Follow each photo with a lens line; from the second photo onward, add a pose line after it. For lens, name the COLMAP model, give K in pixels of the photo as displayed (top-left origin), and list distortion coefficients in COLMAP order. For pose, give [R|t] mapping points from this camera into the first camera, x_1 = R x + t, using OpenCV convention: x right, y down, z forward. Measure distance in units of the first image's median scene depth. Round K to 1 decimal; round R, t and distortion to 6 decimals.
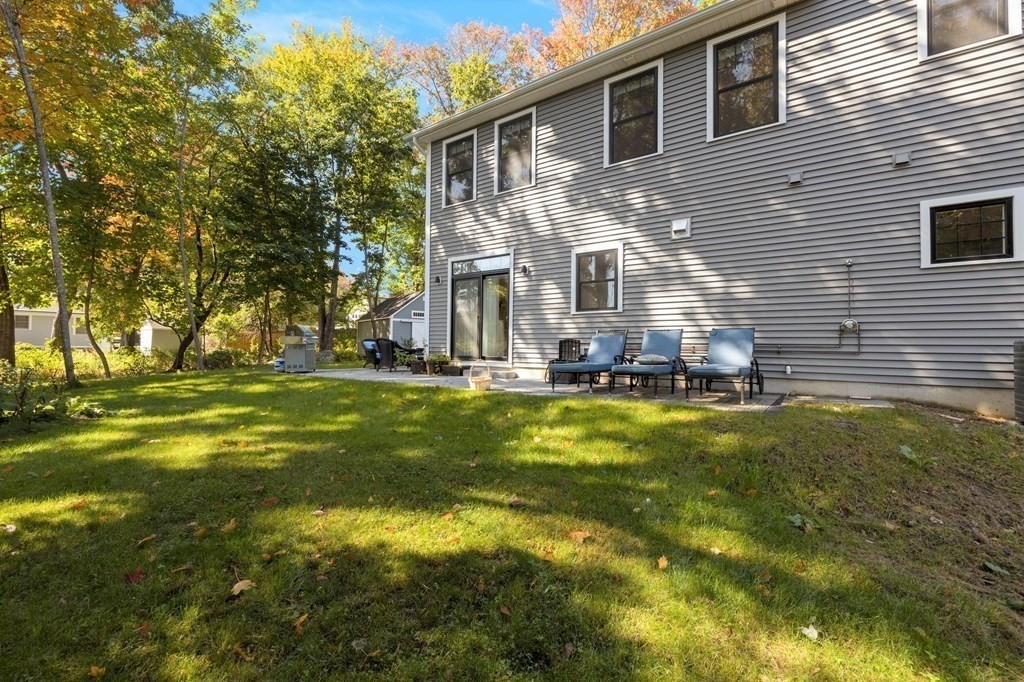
lens RADIAL K [[443.4, 0, 512.0], [0, 443.4, 341.0], [0, 0, 1]] dist [0.001508, 0.000222]
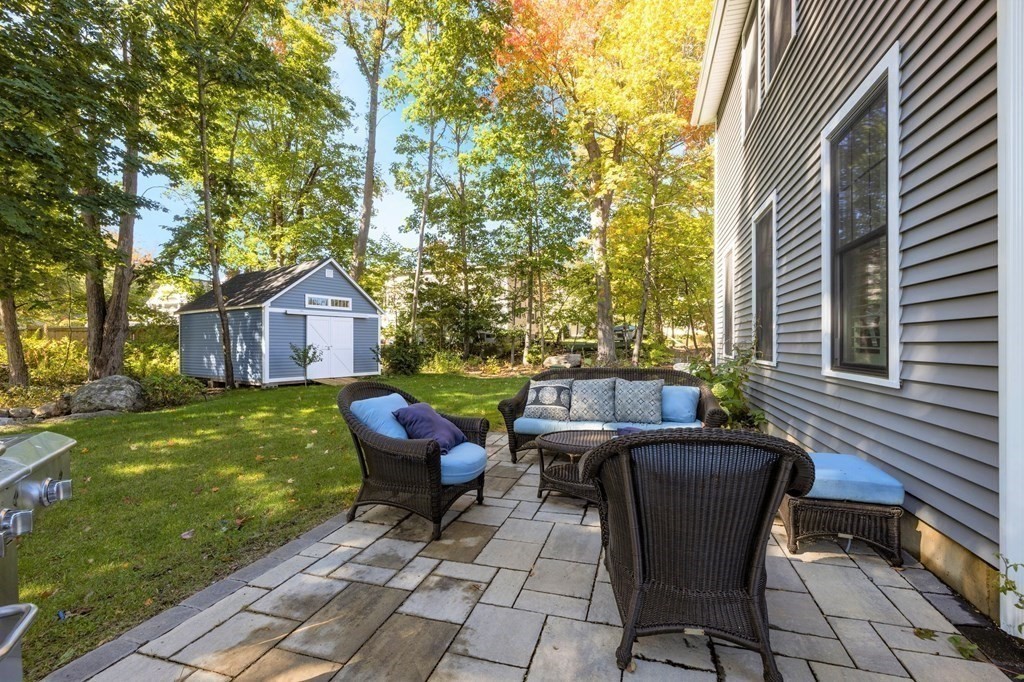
lens RADIAL K [[443.4, 0, 512.0], [0, 443.4, 341.0], [0, 0, 1]] dist [0.001508, 0.000222]
pose [[0.943771, -0.009976, 0.330450, -0.154673], [0.005663, 0.999886, 0.014013, -0.016059], [-0.330553, -0.011354, 0.943719, 0.379503]]
